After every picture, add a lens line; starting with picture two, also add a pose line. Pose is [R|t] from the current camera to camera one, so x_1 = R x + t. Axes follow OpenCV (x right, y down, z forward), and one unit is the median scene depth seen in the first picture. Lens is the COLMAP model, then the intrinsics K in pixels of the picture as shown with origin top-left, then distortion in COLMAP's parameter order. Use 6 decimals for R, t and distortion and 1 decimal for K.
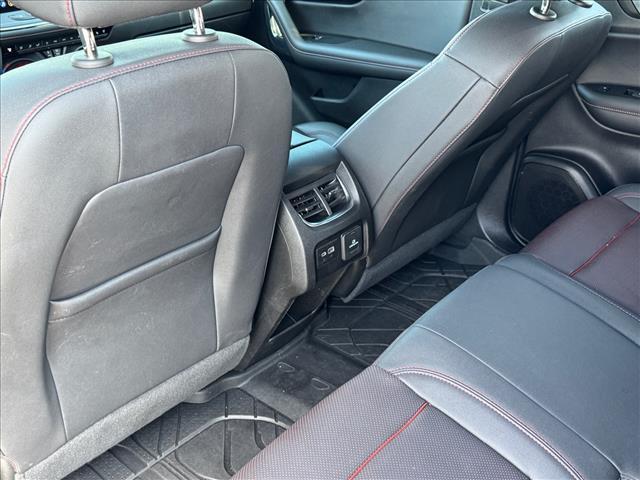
lens RADIAL K [[667.9, 0, 320.0], [0, 667.9, 240.0], [0, 0, 1]] dist [0.019281, 0.007246]
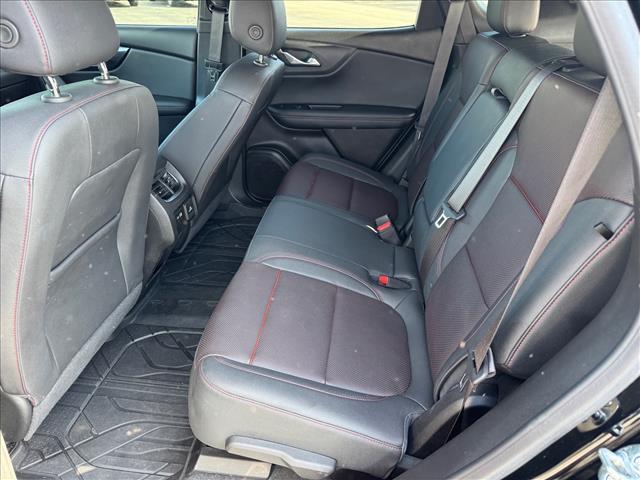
lens RADIAL K [[428.3, 0, 320.0], [0, 428.3, 240.0], [0, 0, 1]] dist [0.000685, 0.000699]
pose [[0.816020, -0.258504, 0.516998, -0.270220], [0.242373, 0.965020, 0.099962, 0.053906], [-0.524753, 0.043735, 0.850130, -0.068892]]
